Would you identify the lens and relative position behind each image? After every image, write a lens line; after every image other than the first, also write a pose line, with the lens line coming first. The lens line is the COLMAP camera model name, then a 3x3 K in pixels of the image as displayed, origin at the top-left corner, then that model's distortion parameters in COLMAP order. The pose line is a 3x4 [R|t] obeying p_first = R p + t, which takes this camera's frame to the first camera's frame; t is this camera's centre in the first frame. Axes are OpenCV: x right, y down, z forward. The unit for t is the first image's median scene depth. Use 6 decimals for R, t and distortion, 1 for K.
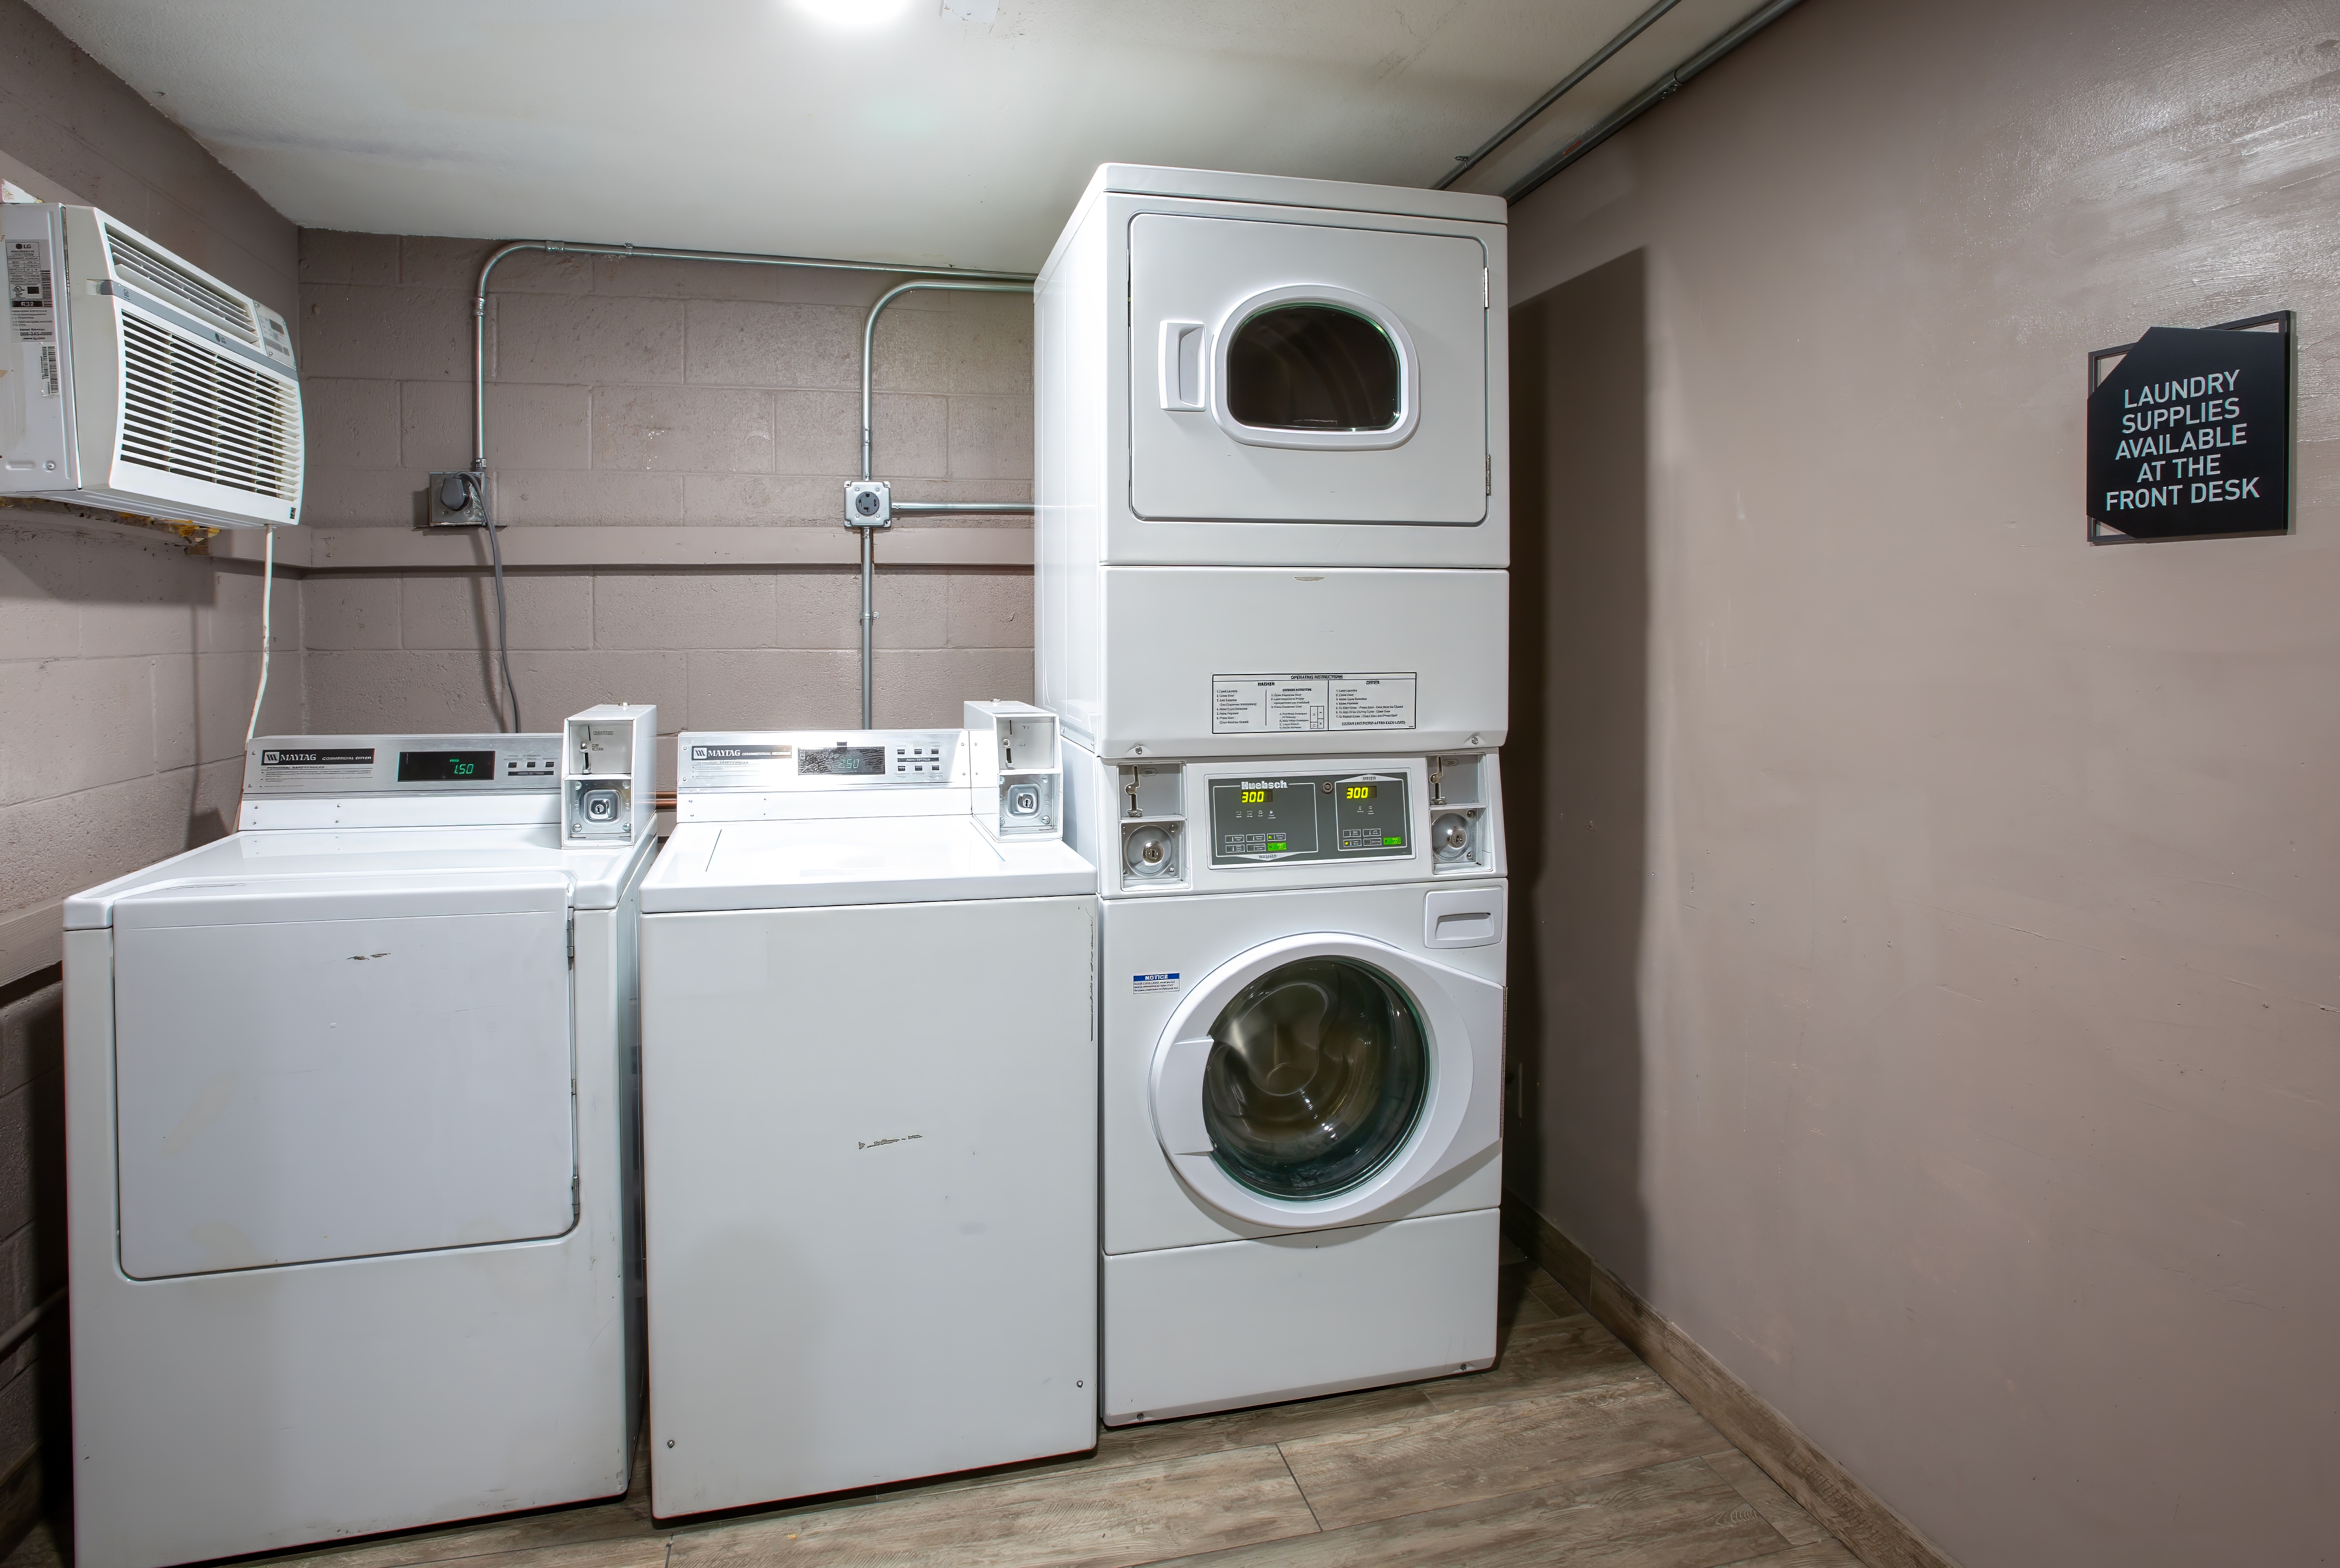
lens RADIAL K [[1292.3, 0, 1168.8], [0, 1292.3, 659.4], [0, 0, 1]] dist [-0.093261, 0.047926]
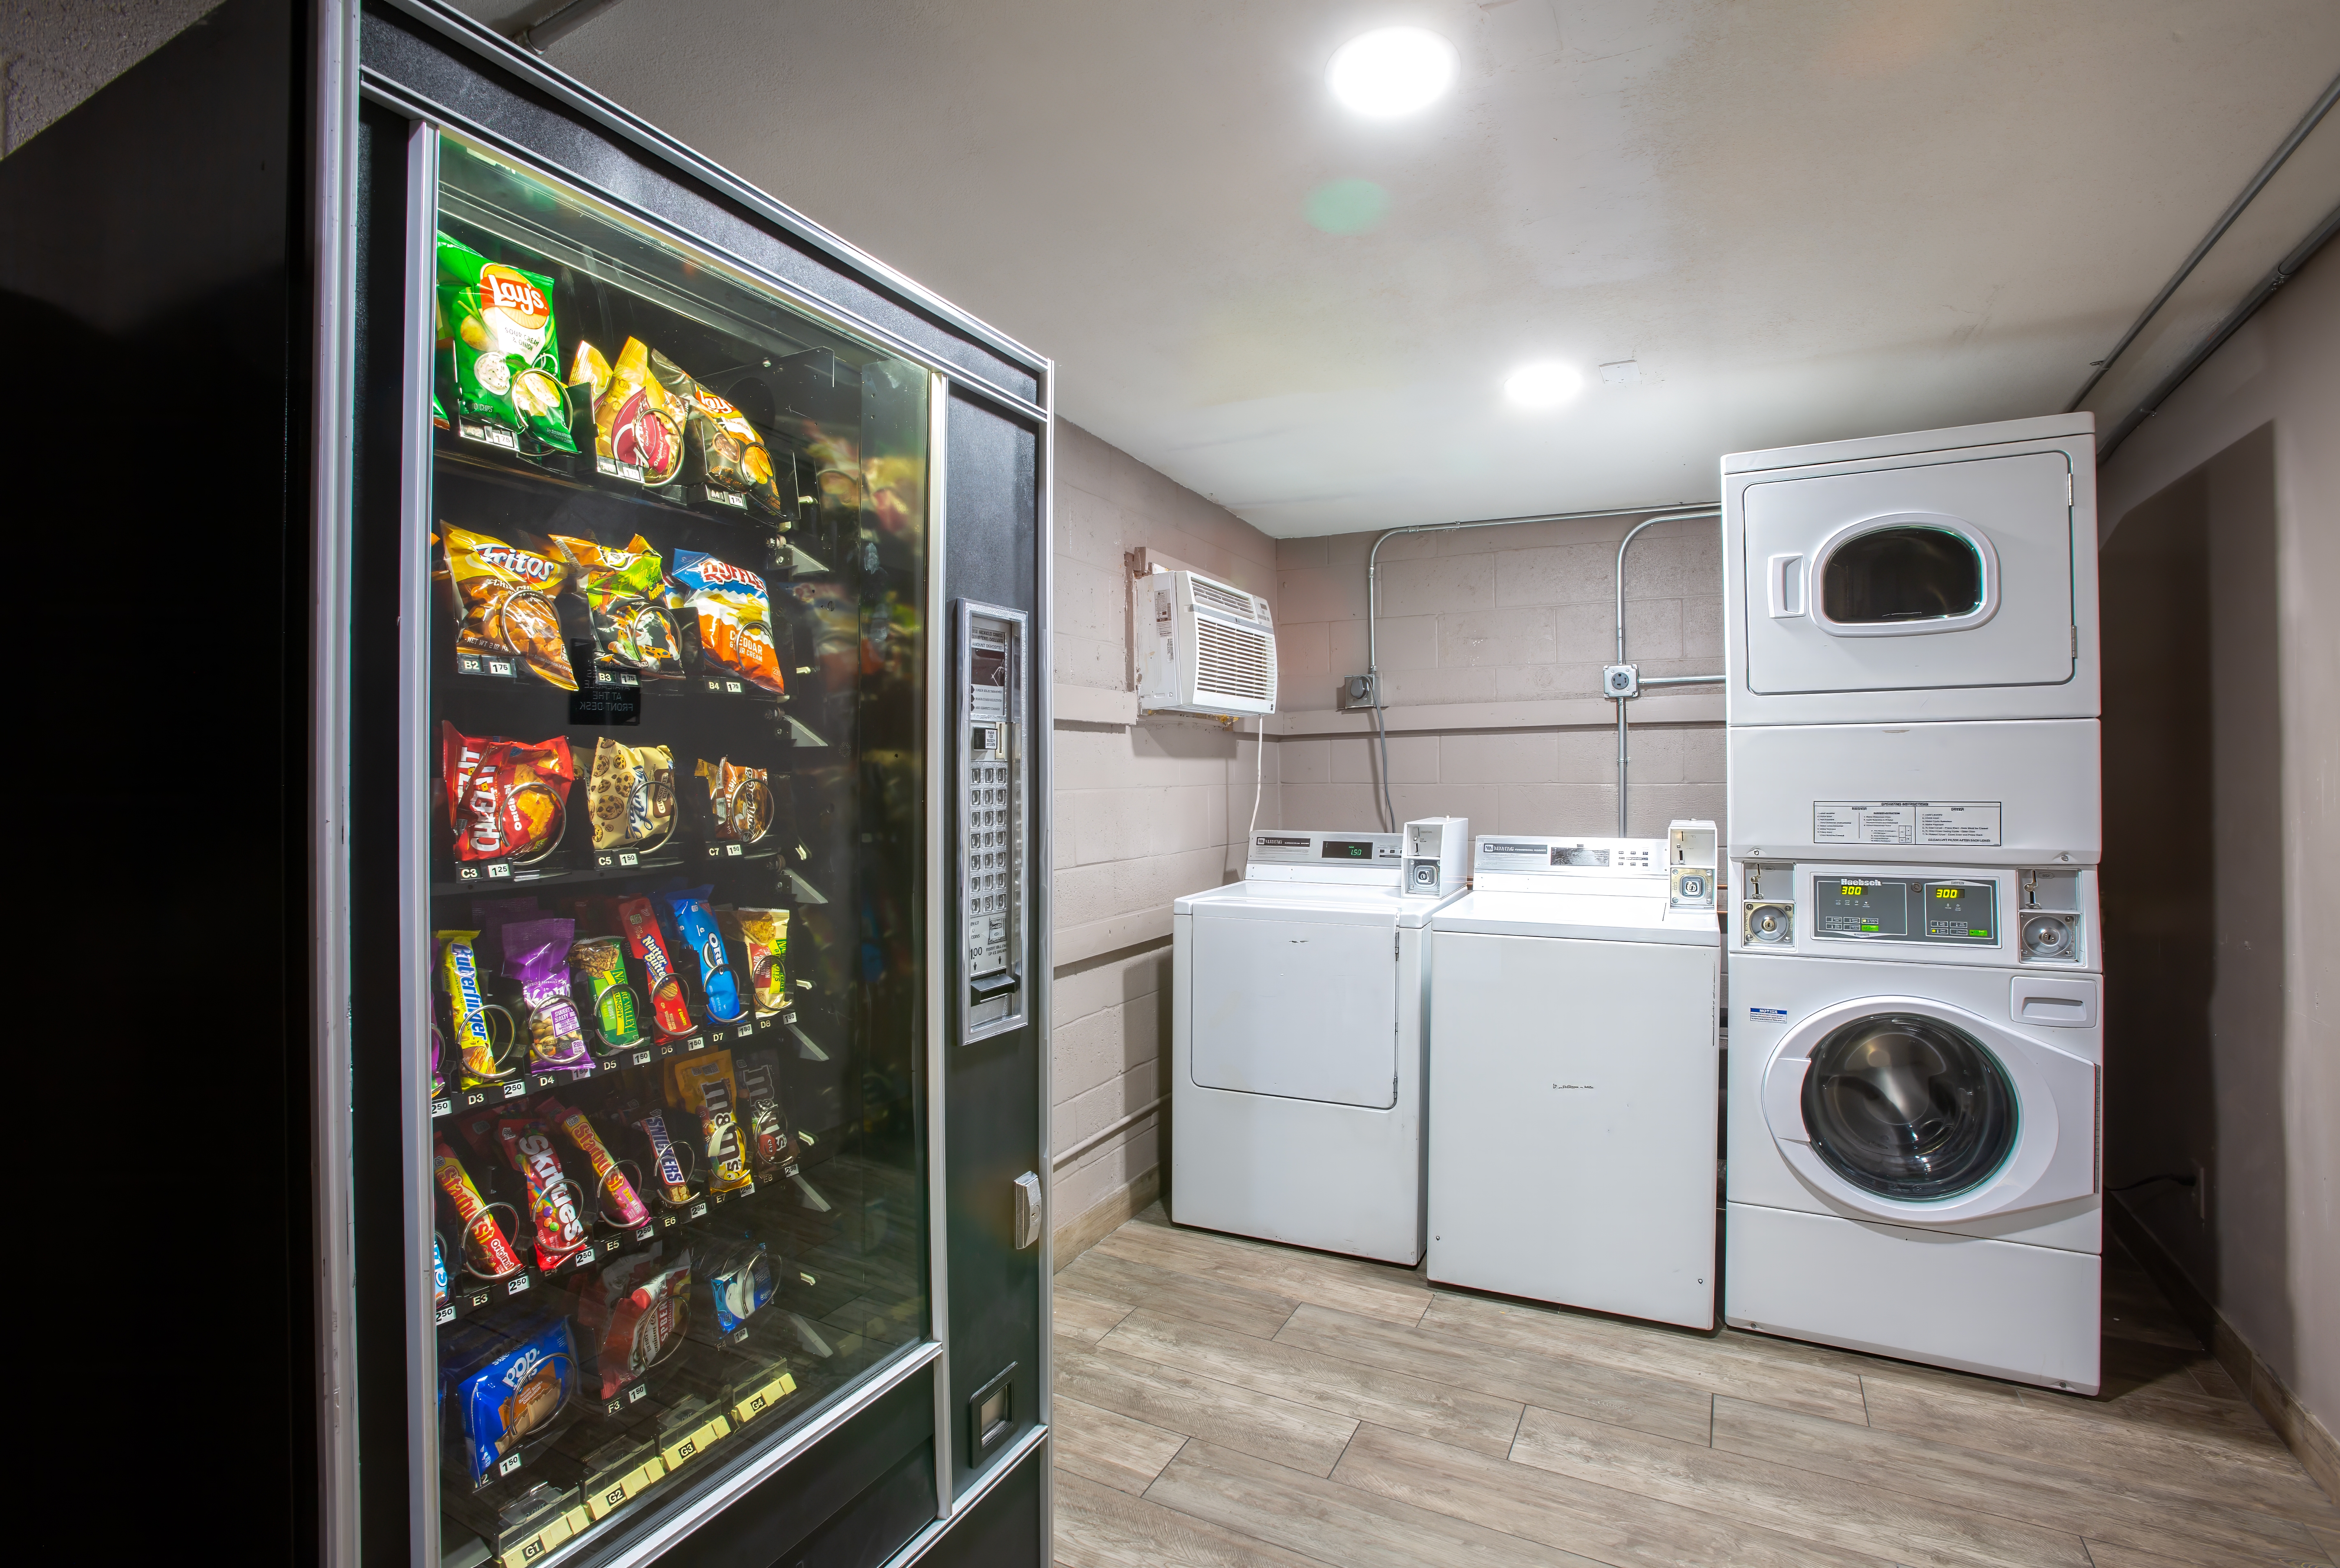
lens RADIAL K [[1460.3, 0, 1223.0], [0, 1460.3, 799.0], [0, 0, 1]] dist [0.002335, 0.000938]
pose [[0.782142, 0.008064, -0.623048, 0.508012], [-0.009177, 0.999957, 0.001421, 0.012801], [0.623033, 0.004606, 0.782182, -0.632308]]
